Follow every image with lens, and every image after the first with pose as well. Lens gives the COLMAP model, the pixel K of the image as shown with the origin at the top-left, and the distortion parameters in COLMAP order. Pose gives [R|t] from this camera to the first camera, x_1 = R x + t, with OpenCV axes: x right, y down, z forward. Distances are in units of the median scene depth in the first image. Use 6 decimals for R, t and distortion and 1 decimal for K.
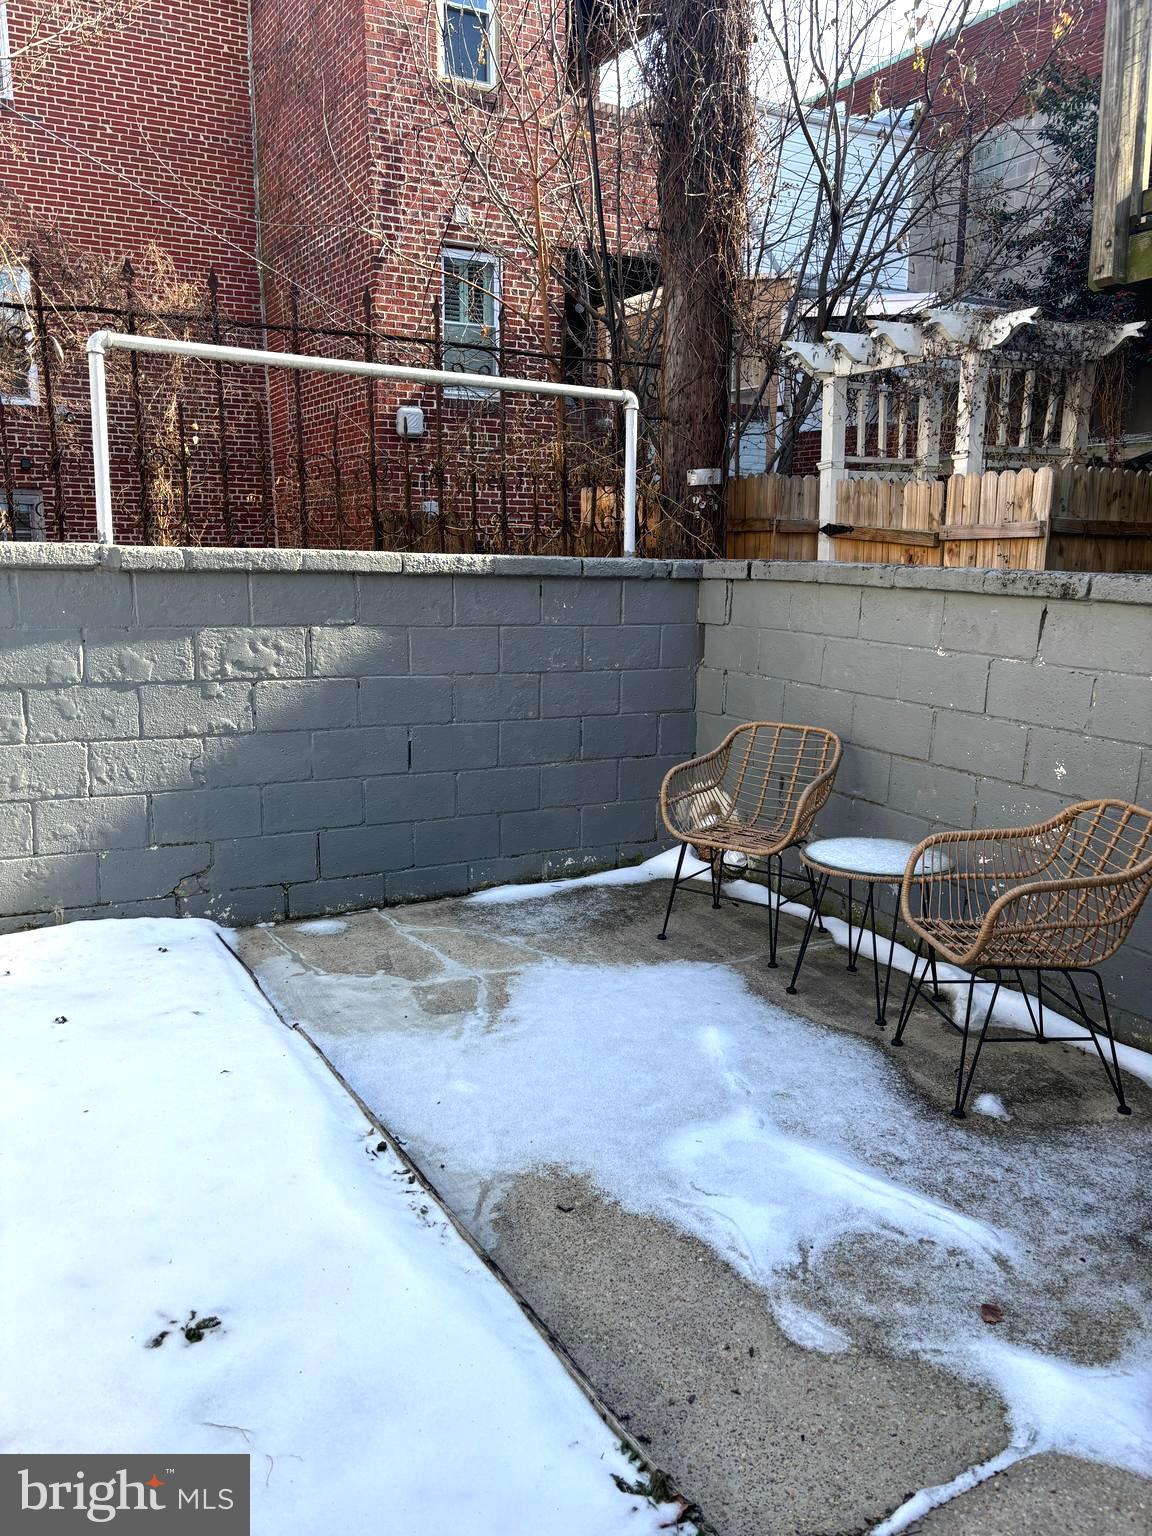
lens RADIAL K [[1168.3, 0, 568.6], [0, 1168.3, 771.9], [0, 0, 1]] dist [0.053277, -0.064375]
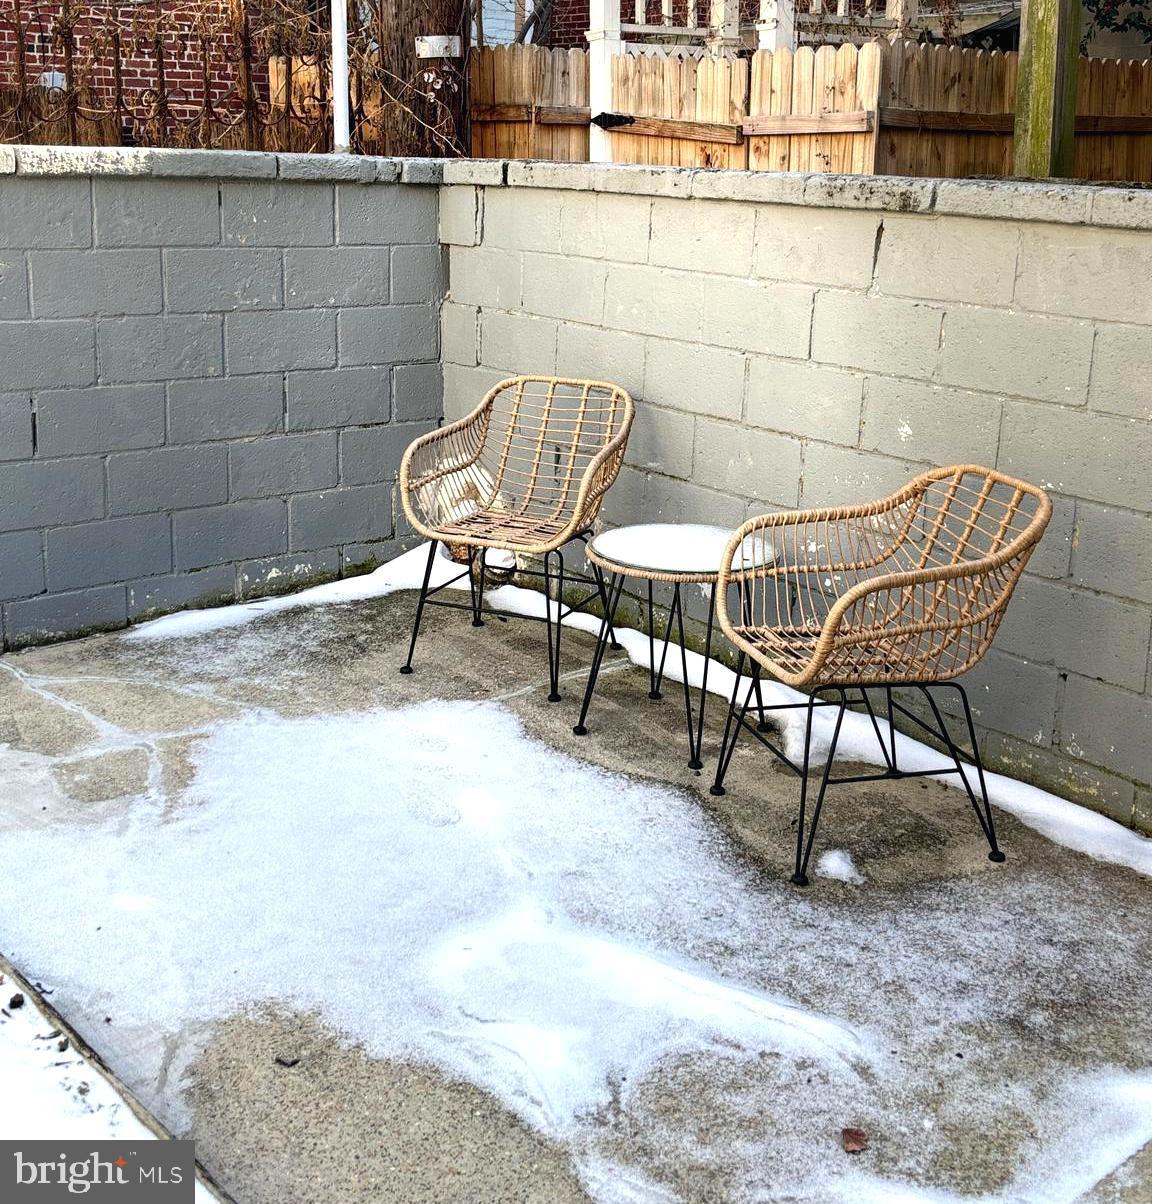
lens RADIAL K [[1386.7, 0, 611.1], [0, 1386.7, 604.7], [0, 0, 1]] dist [0.003851, -0.238851]
pose [[0.973553, -0.053790, 0.222038, 0.016332], [0.027348, 0.992338, 0.120489, -0.002293], [-0.226817, -0.111230, 0.967565, 0.155633]]
